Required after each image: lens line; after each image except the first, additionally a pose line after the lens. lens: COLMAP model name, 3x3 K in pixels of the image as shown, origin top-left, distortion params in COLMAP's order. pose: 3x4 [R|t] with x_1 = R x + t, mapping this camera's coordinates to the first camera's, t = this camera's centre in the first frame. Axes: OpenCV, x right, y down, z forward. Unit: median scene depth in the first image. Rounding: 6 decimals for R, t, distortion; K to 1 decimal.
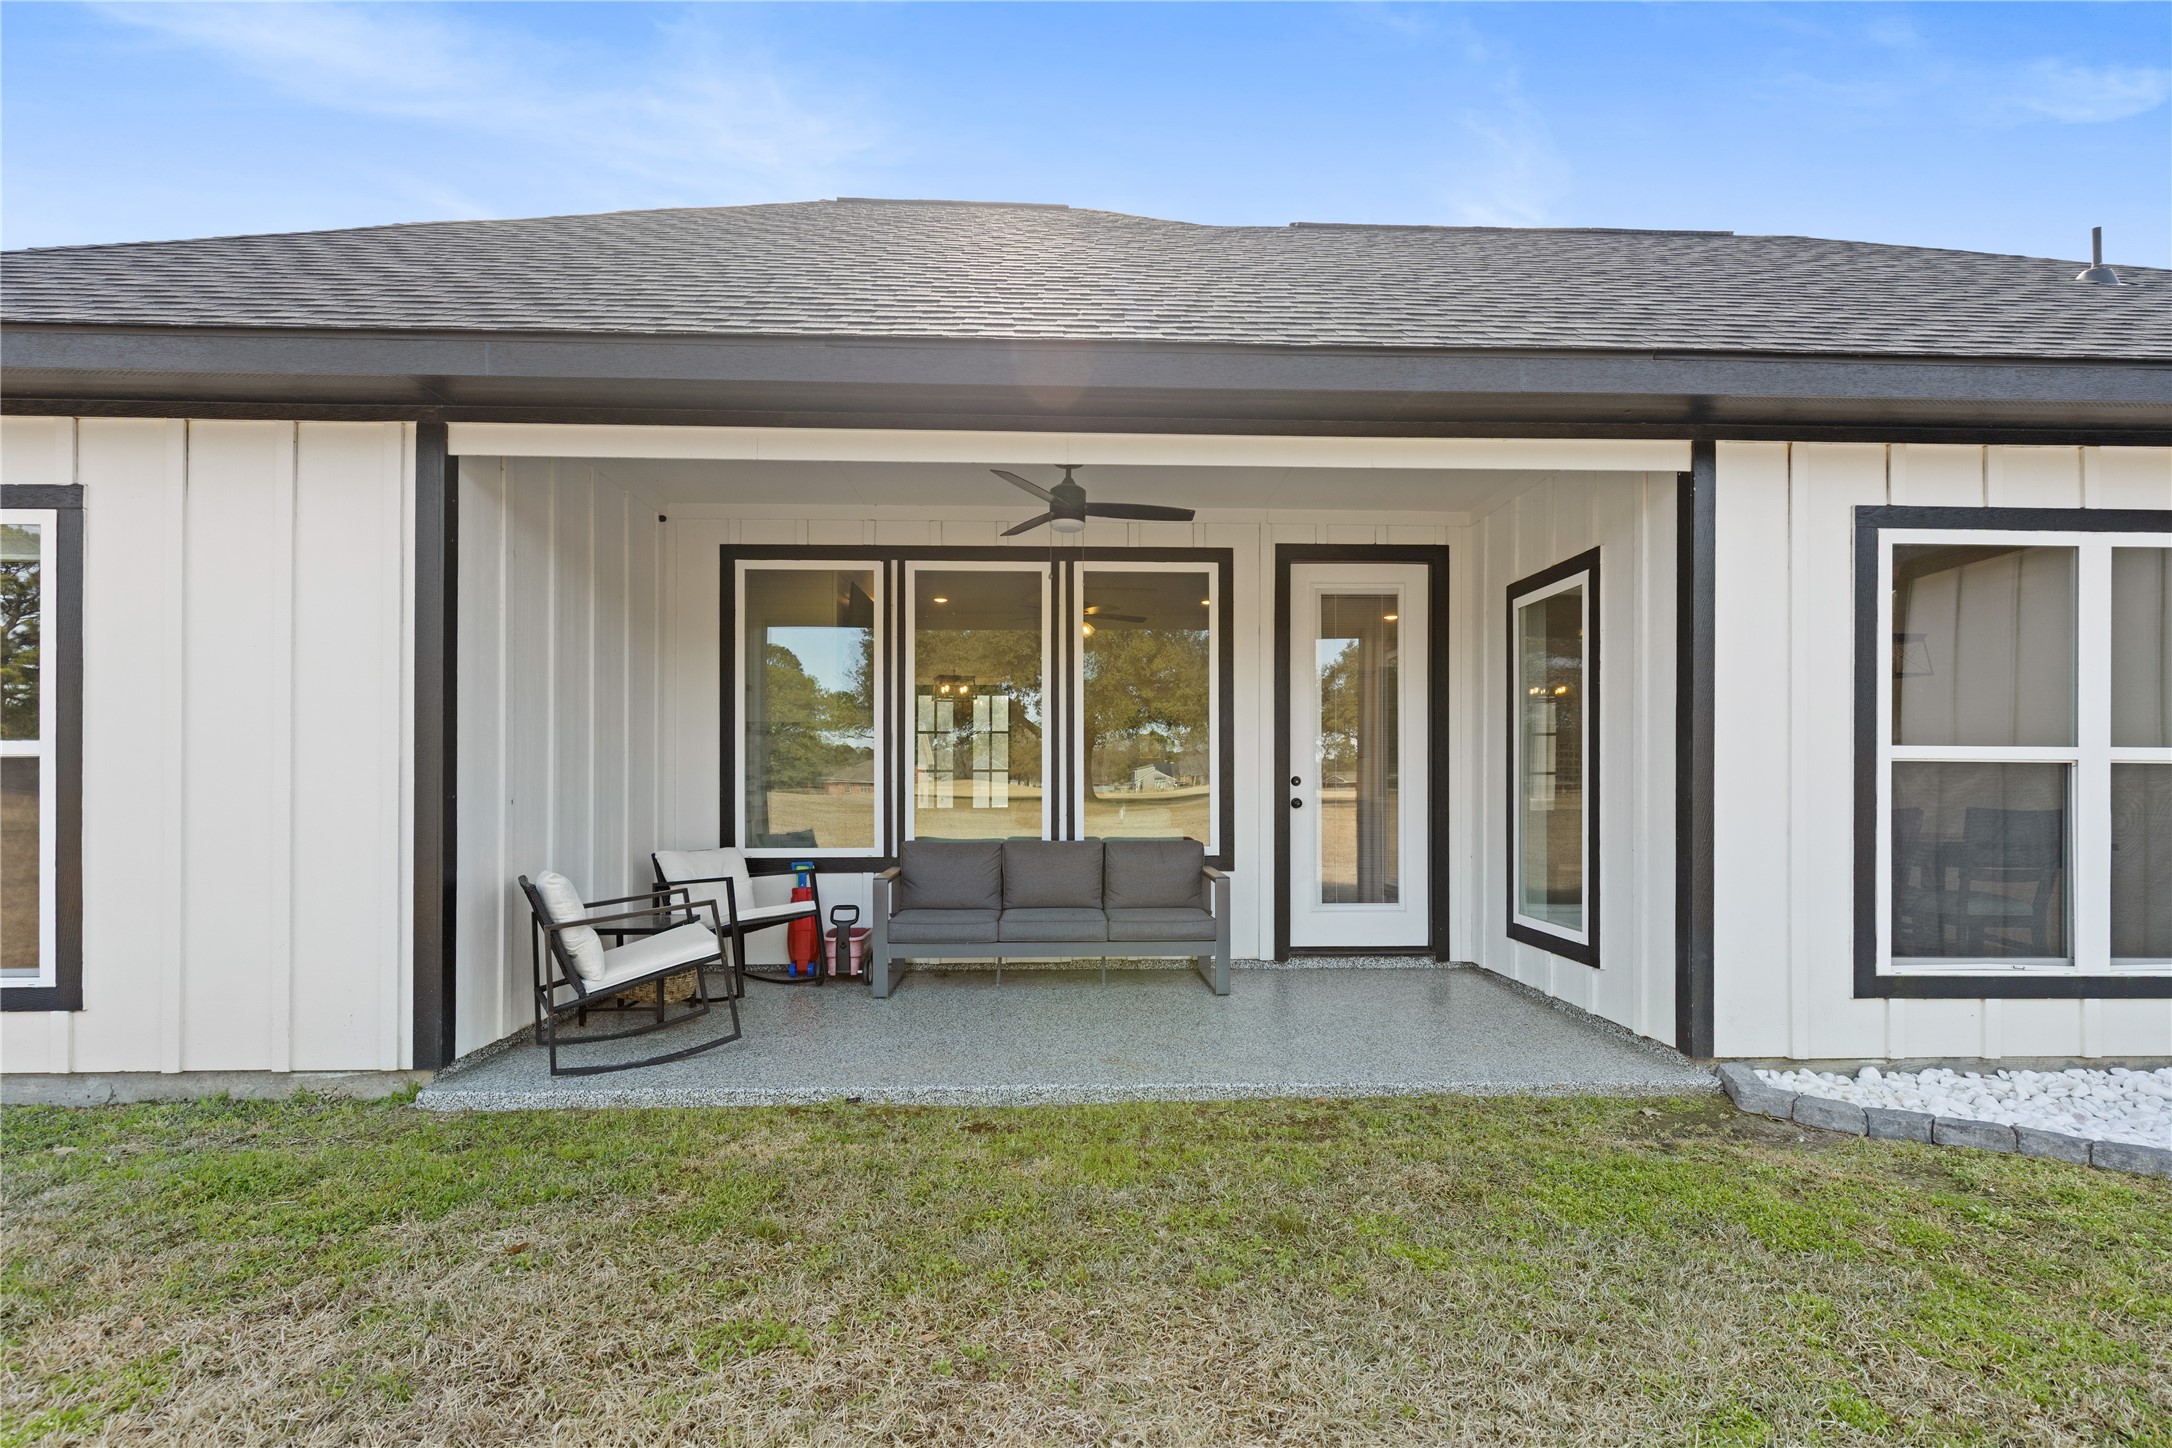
lens RADIAL K [[993.4, 0, 1091.9], [0, 993.4, 773.1], [0, 0, 1]] dist [0.002423, -0.001259]
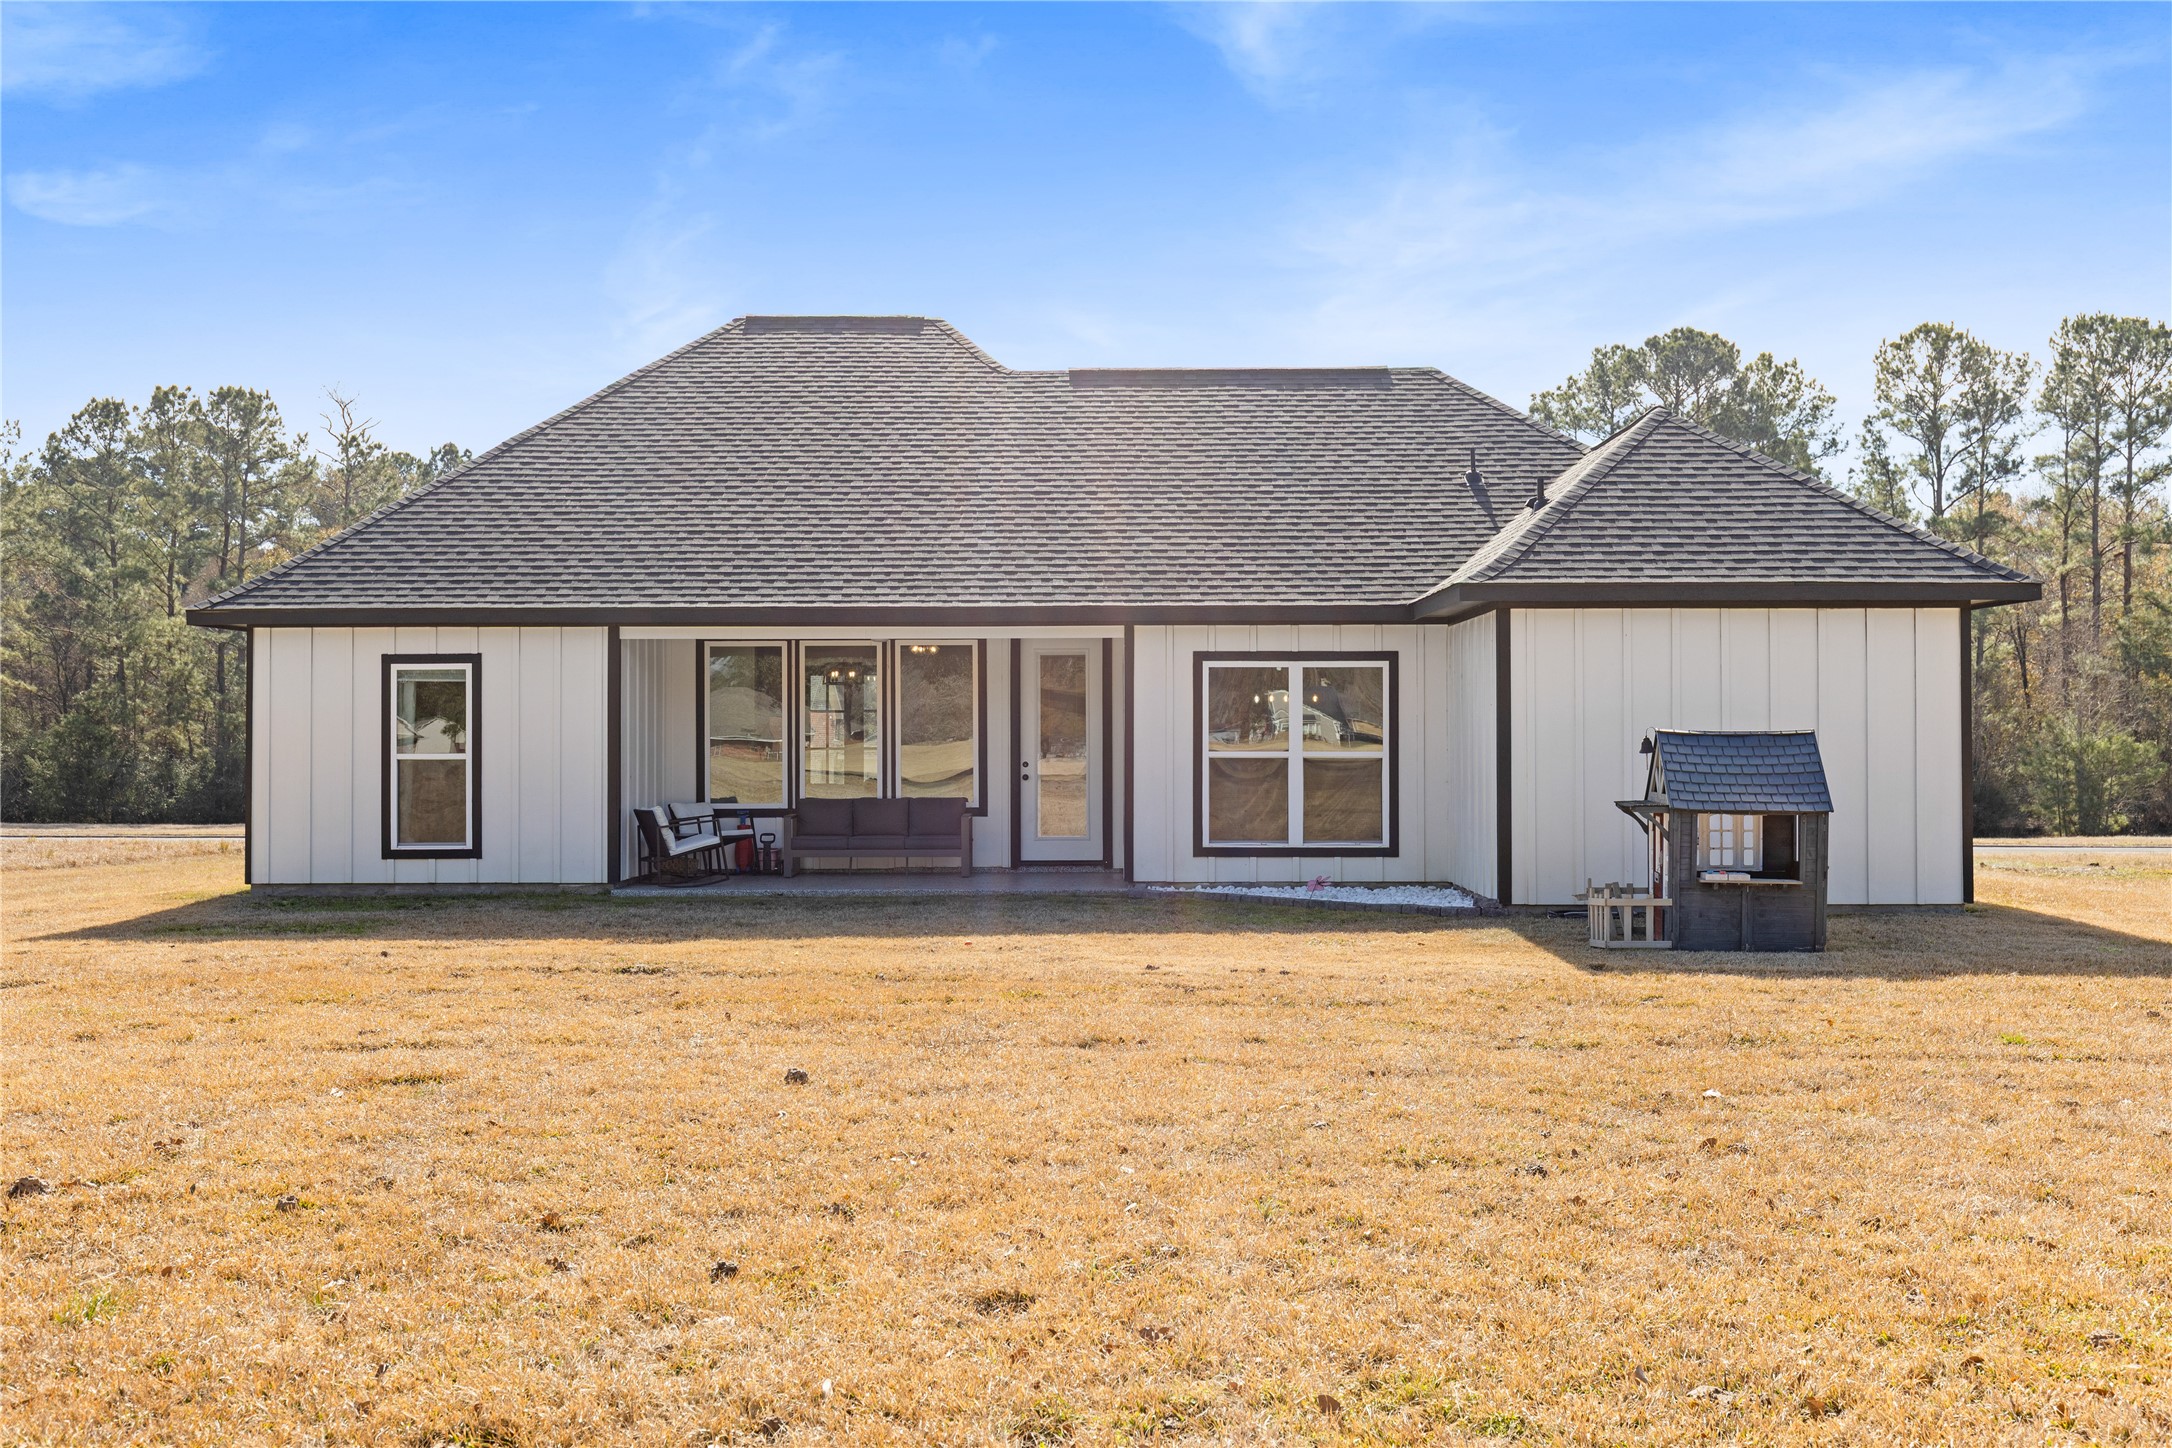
lens RADIAL K [[2124.0, 0, 1084.7], [0, 2124.0, 721.5], [0, 0, 1]] dist [0.019902, 0.000000]
pose [[0.998809, -0.004047, -0.048625, 0.710711], [0.003940, 0.999990, -0.002287, -0.084272], [0.048633, 0.002093, 0.998815, -3.895999]]
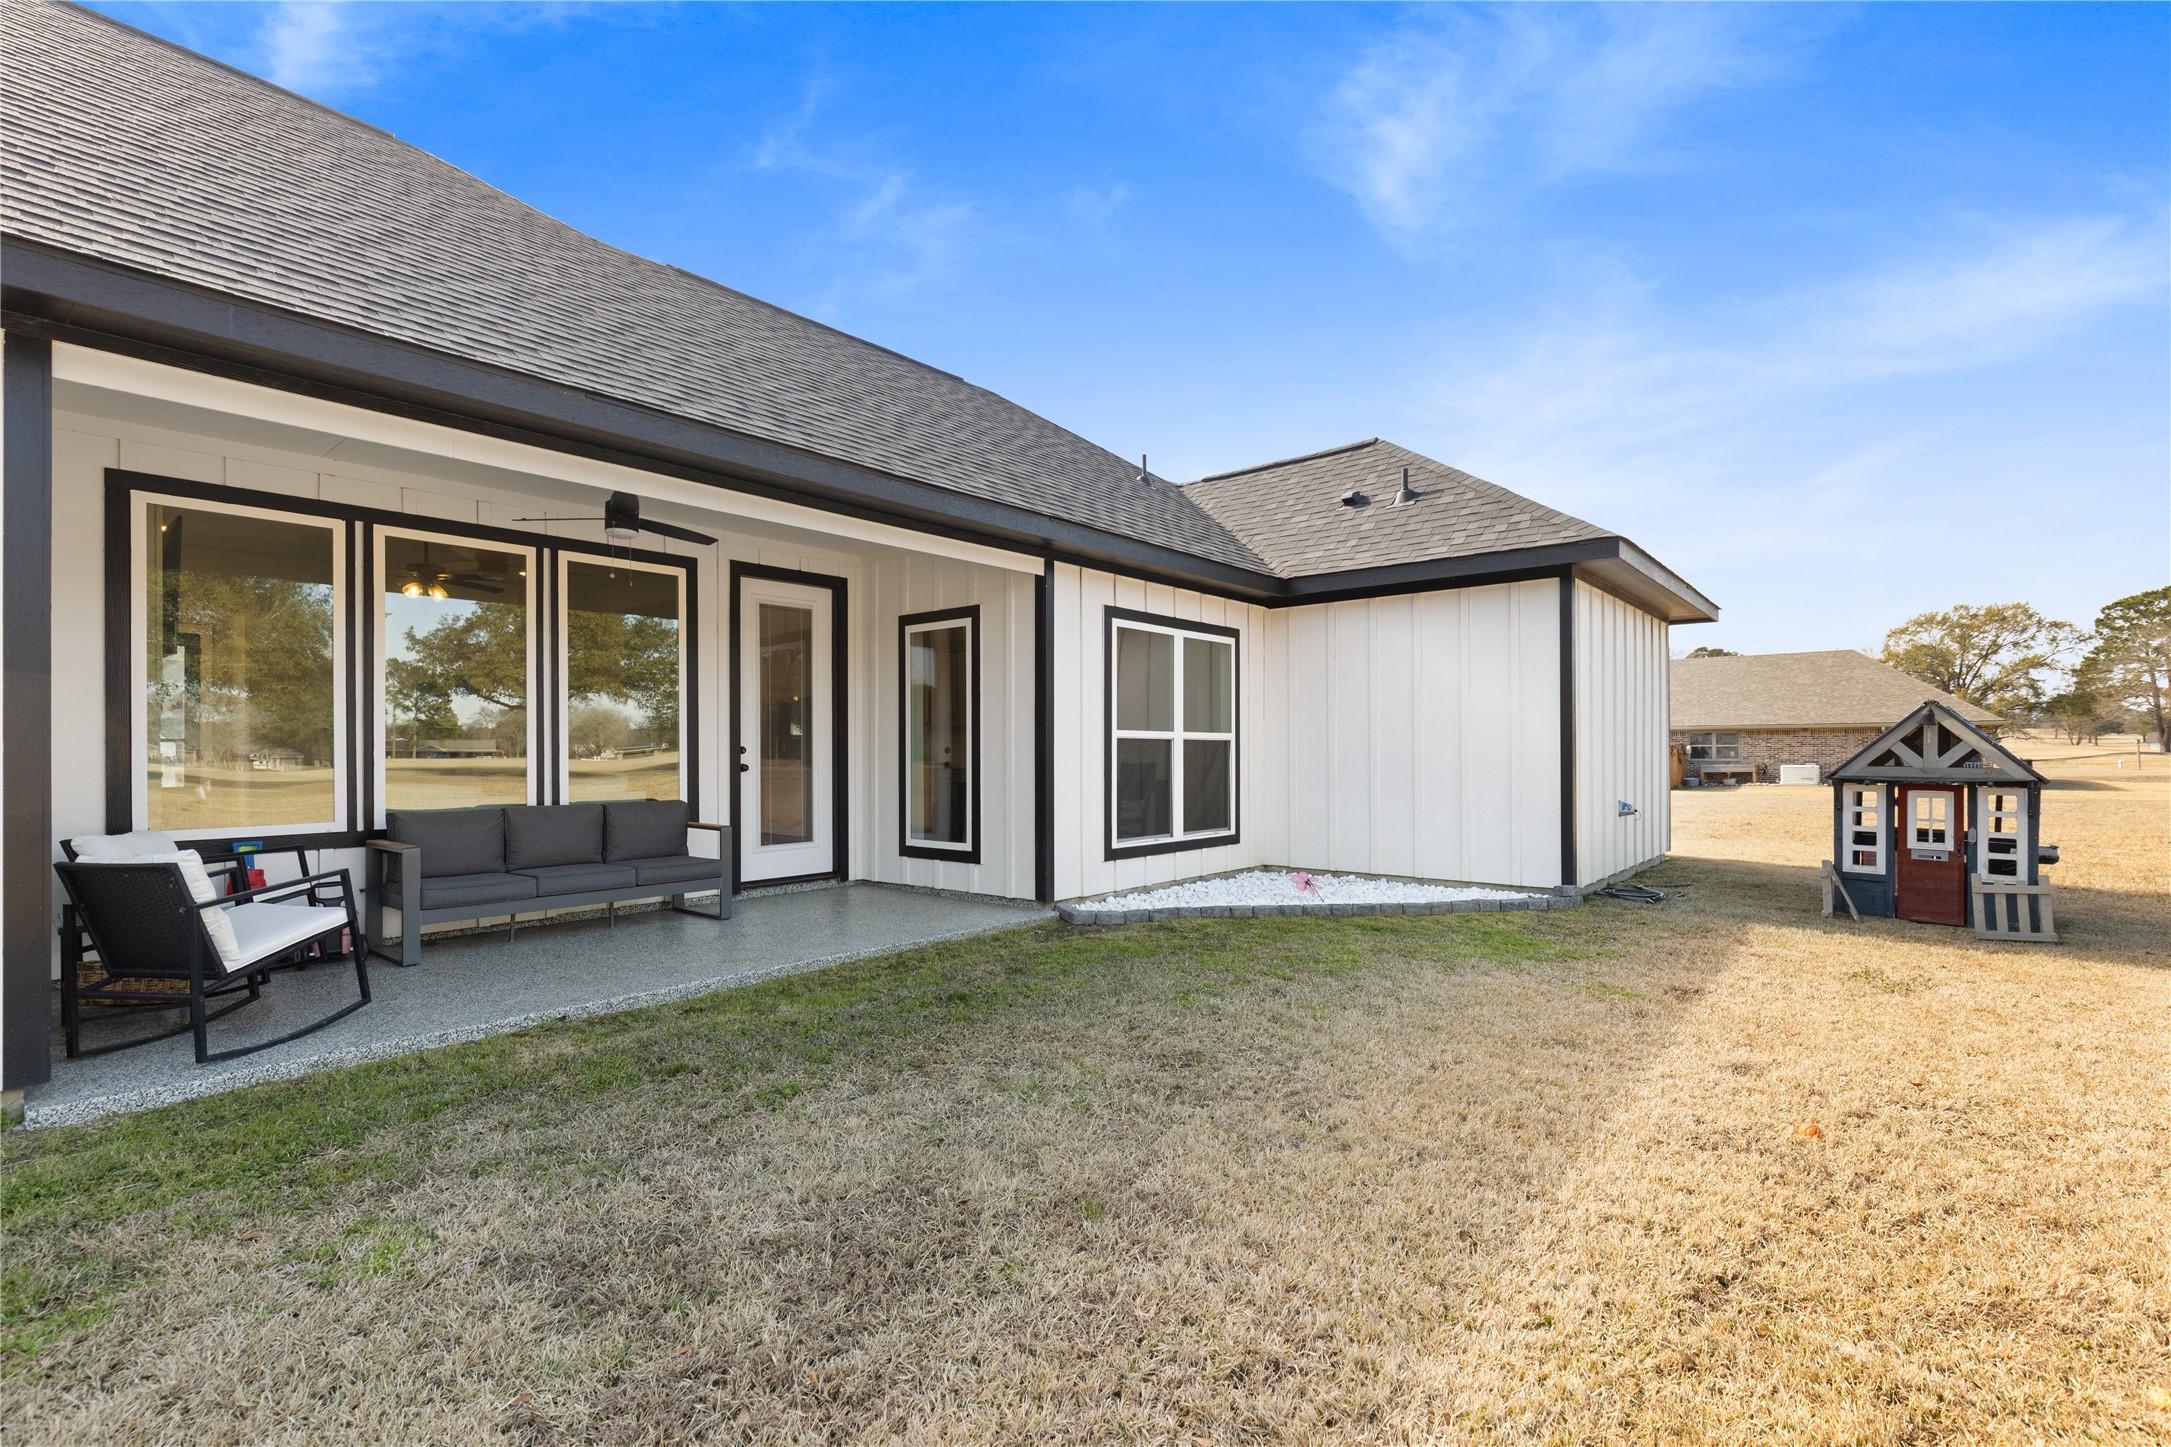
lens RADIAL K [[993.0, 0, 1088.2], [0, 993.0, 736.2], [0, 0, 1]] dist [0.002423, -0.001259]
pose [[0.667319, 0.006819, 0.744741, -0.642109], [-0.001478, 0.999968, -0.007831, -0.000465], [-0.744771, 0.004125, 0.667308, -0.241300]]
